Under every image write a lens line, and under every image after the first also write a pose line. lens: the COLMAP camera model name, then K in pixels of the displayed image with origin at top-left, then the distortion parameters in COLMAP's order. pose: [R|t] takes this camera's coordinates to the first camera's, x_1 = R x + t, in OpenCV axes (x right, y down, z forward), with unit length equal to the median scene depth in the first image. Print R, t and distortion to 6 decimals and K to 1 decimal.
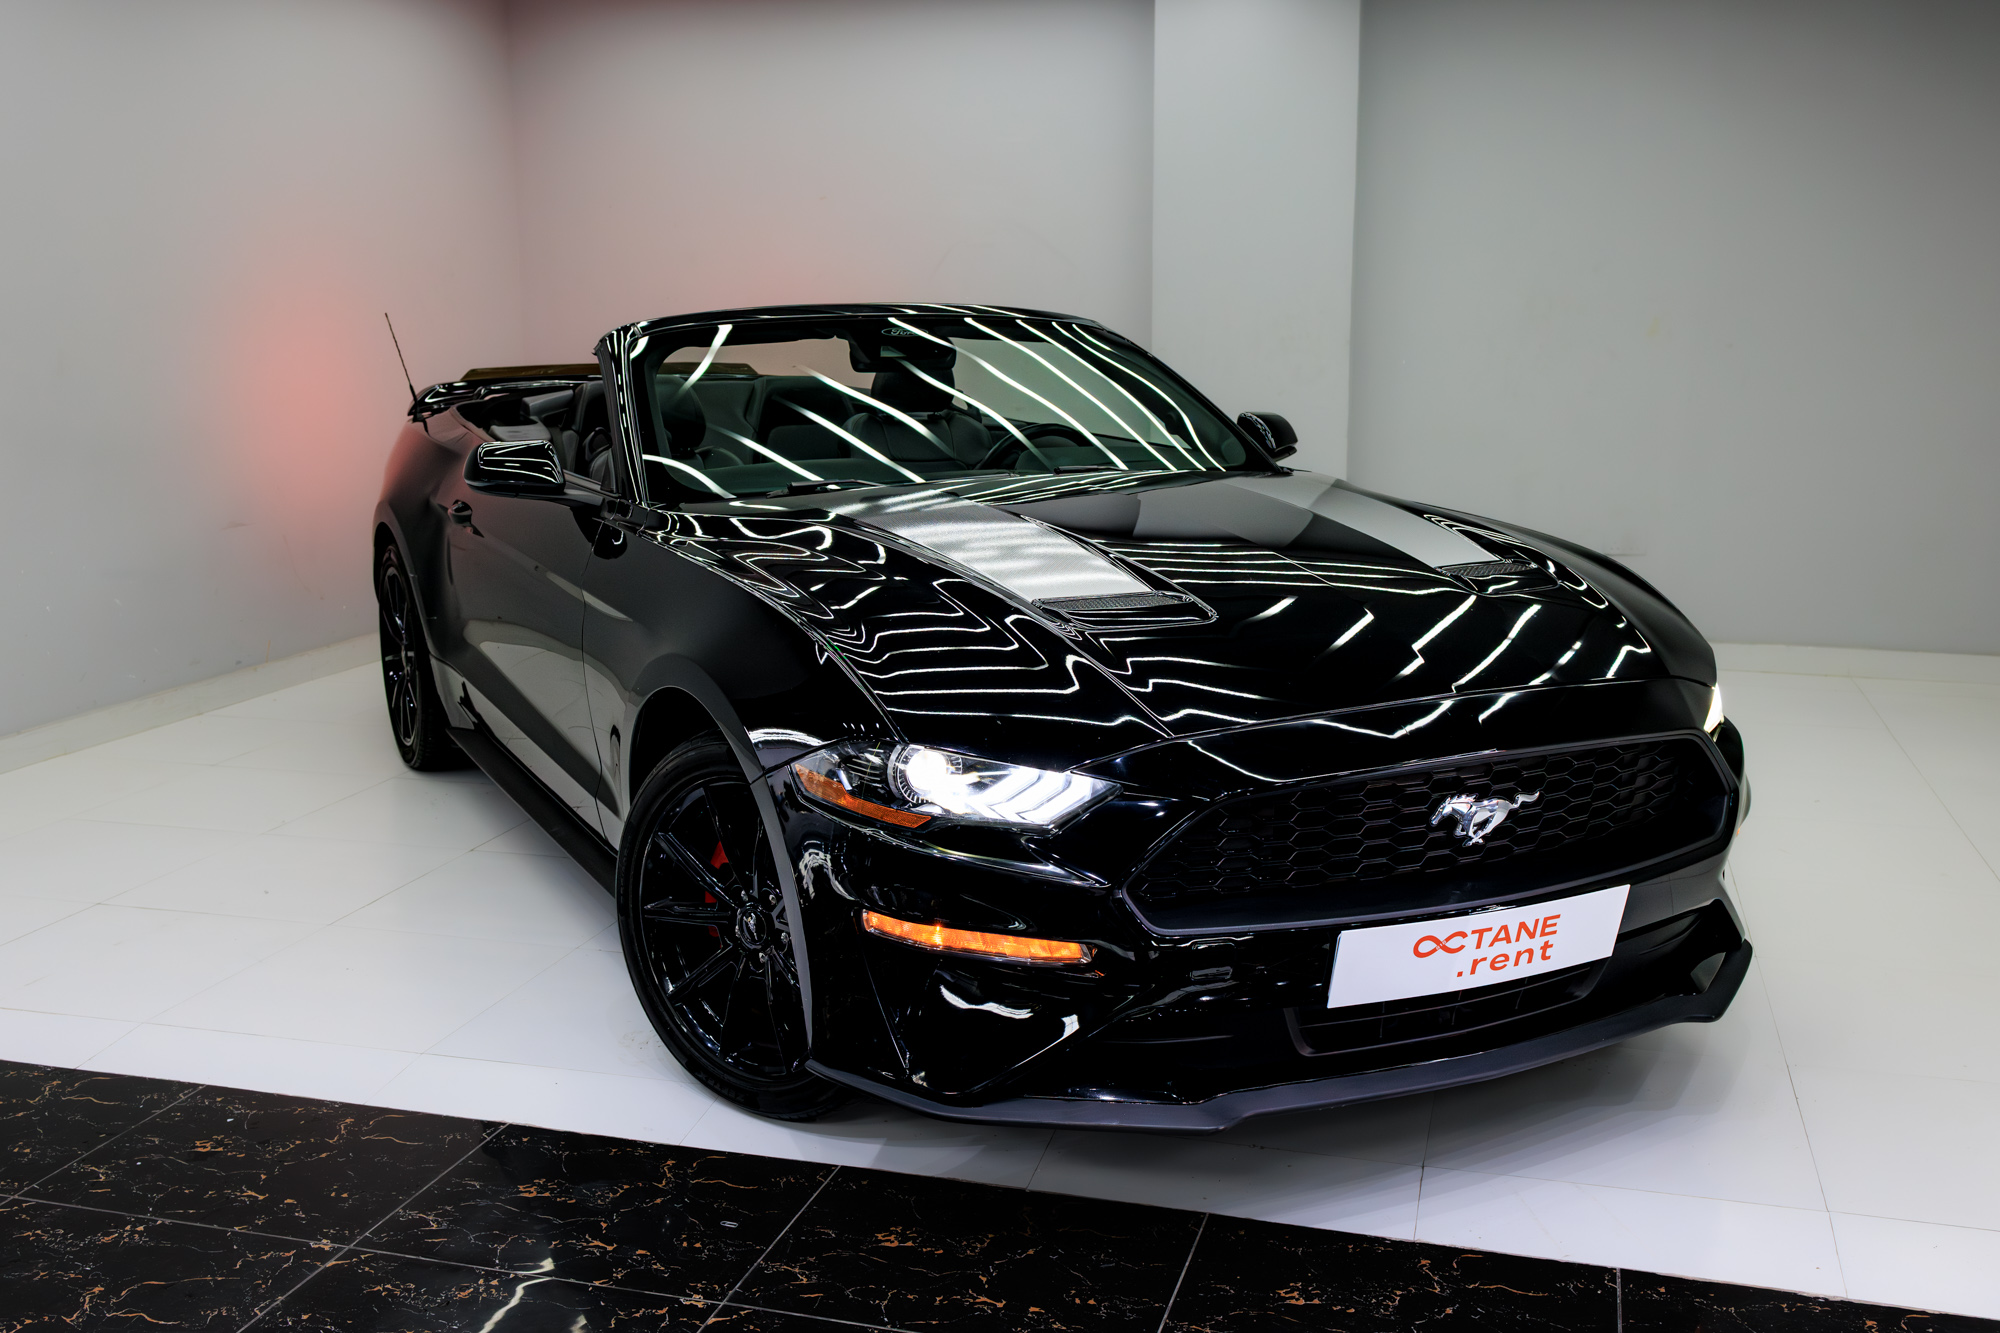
lens RADIAL K [[1876.3, 0, 1001.9], [0, 1876.3, 667.9], [0, 0, 1]] dist [0.051304, -0.015452]
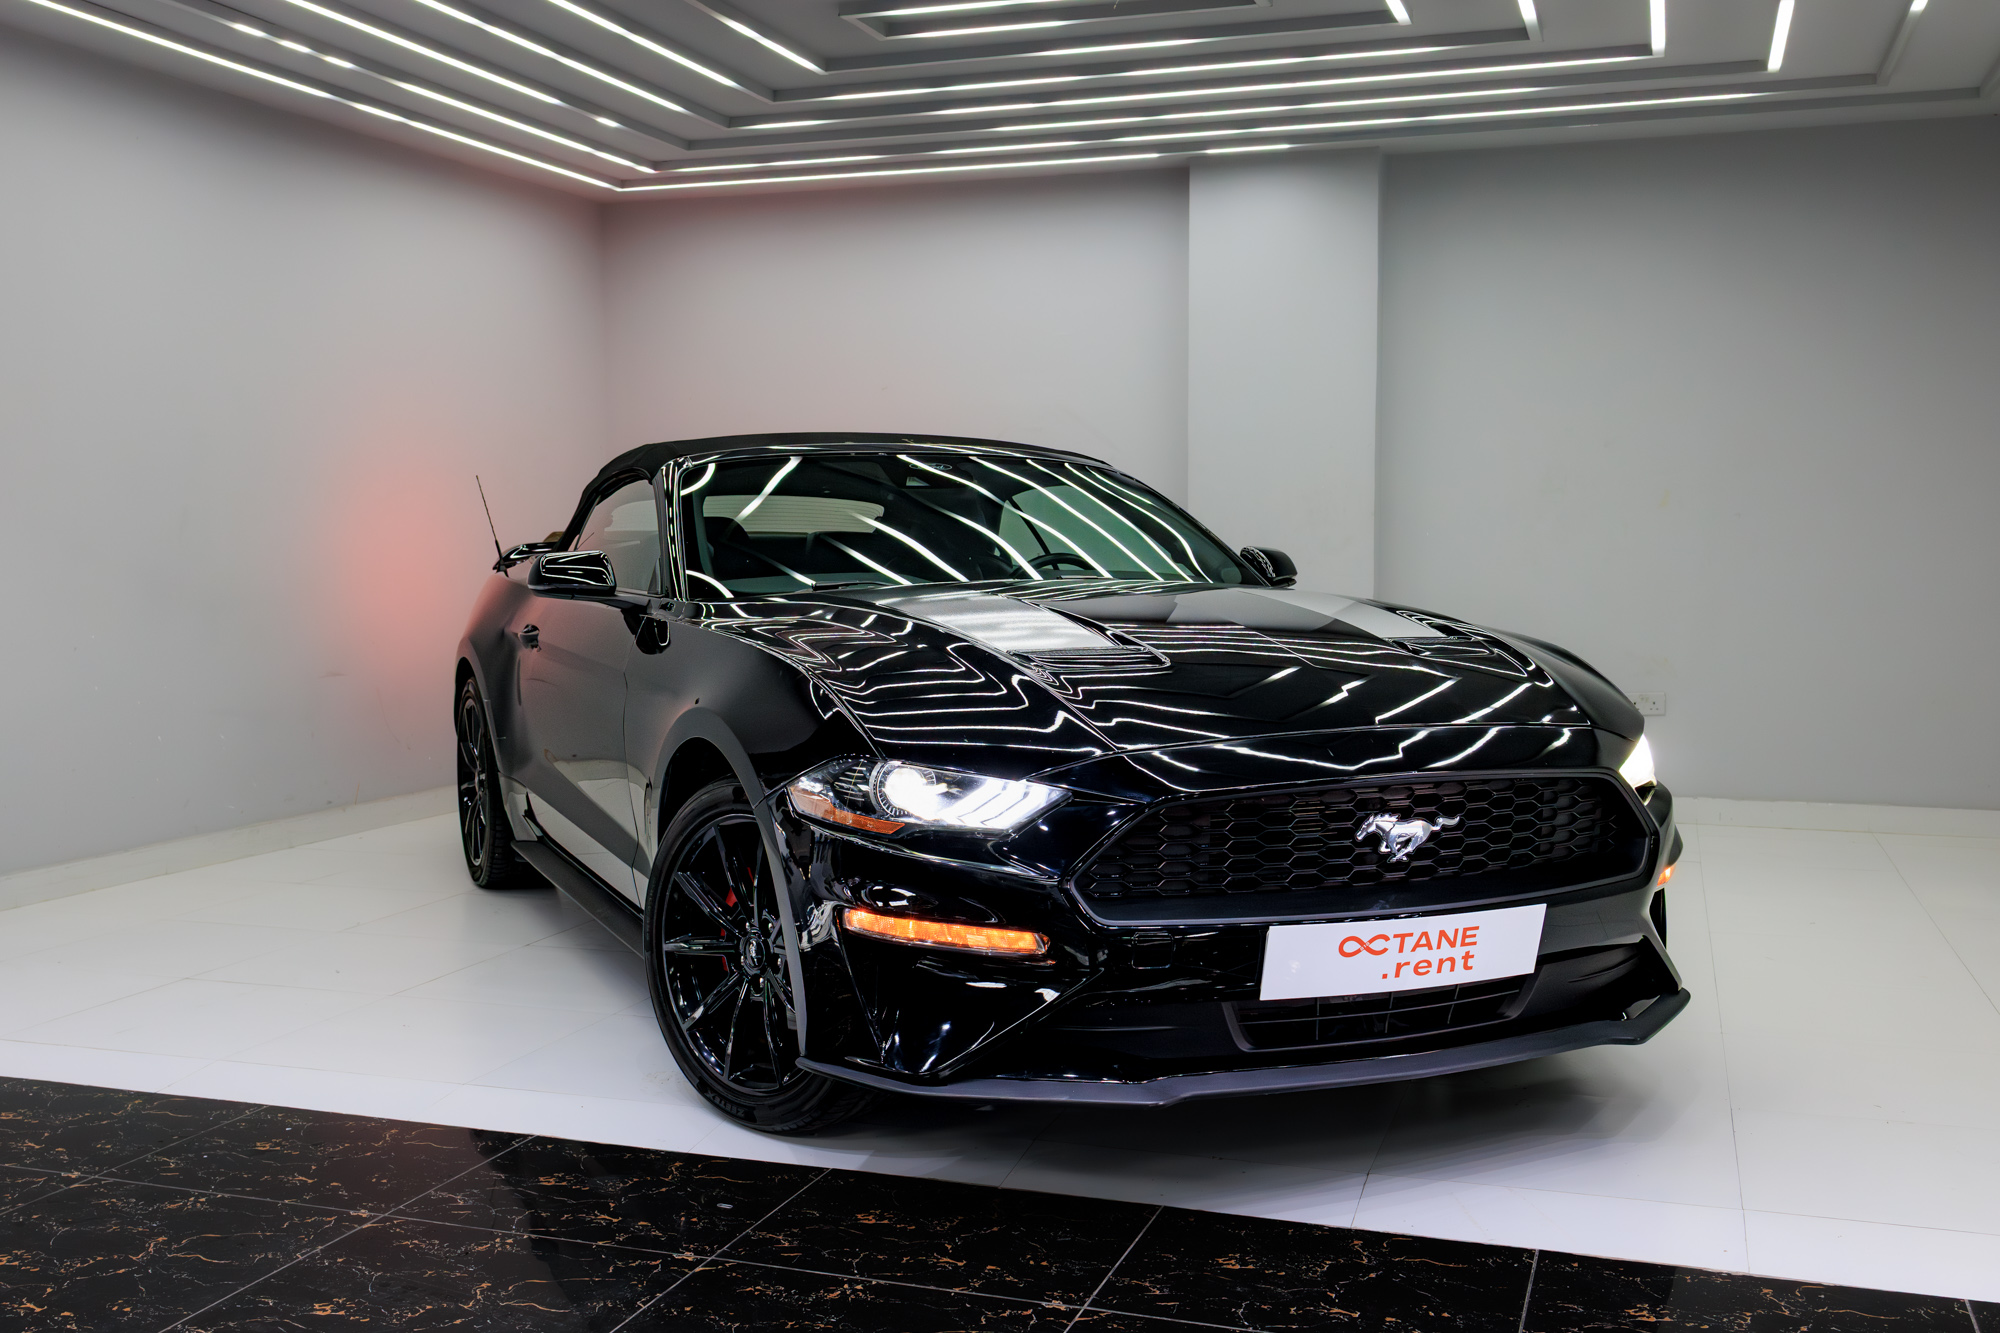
lens RADIAL K [[1876.3, 0, 1001.9], [0, 1876.3, 667.9], [0, 0, 1]] dist [0.051304, -0.015452]
pose [[0.998754, 0.002027, -0.049859, 0.070217], [-0.008283, 0.992049, -0.125577, 0.118164], [0.049208, 0.125833, 0.990830, -0.120517]]
